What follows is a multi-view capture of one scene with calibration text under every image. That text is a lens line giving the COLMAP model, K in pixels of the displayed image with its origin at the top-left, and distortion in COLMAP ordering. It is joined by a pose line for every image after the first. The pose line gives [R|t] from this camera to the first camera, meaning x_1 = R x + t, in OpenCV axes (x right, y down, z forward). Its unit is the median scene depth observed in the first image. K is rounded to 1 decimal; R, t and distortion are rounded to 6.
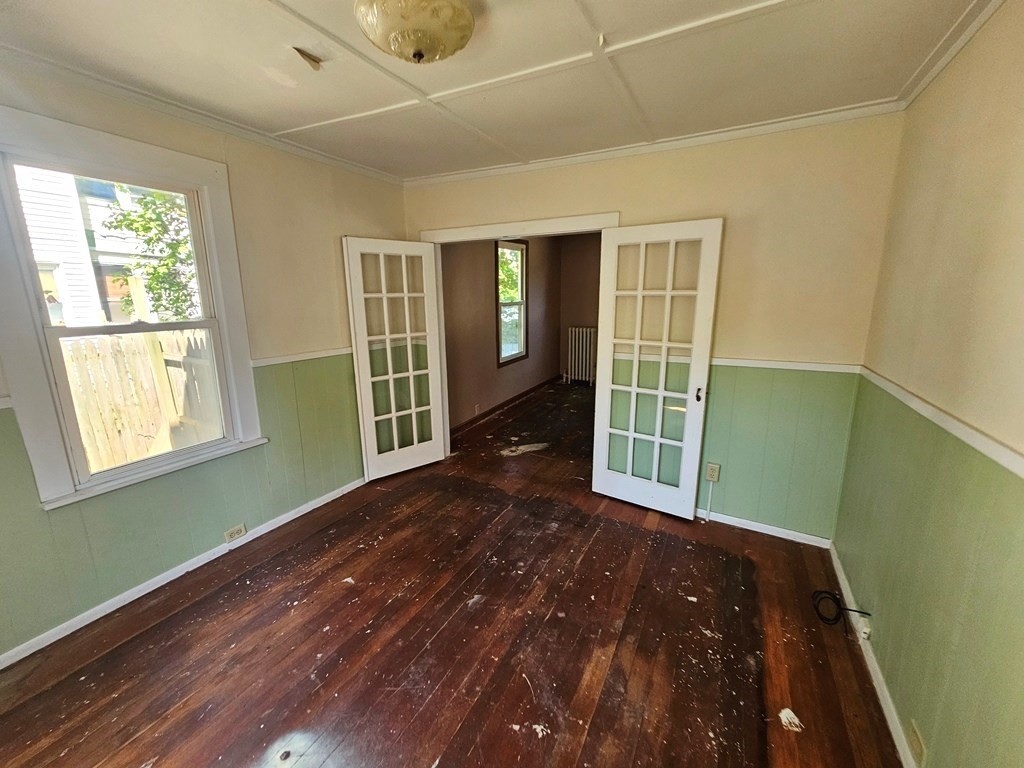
lens RADIAL K [[420.0, 0, 521.2], [0, 420.0, 387.7], [0, 0, 1]] dist [0.000275, -0.000028]
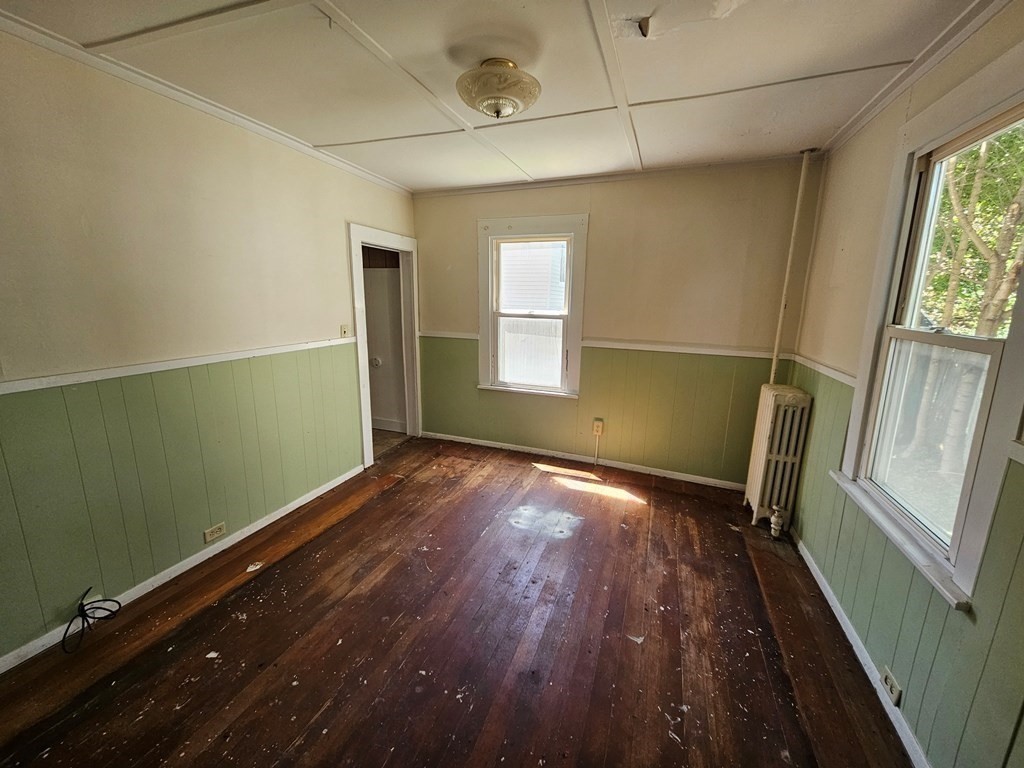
lens RADIAL K [[420.0, 0, 521.2], [0, 420.0, 387.7], [0, 0, 1]] dist [0.000275, -0.000028]
pose [[-0.991277, 0.011341, -0.131307, -0.096867], [-0.044944, 0.907486, 0.417672, -0.372670], [0.123896, 0.419930, -0.899060, 1.750984]]
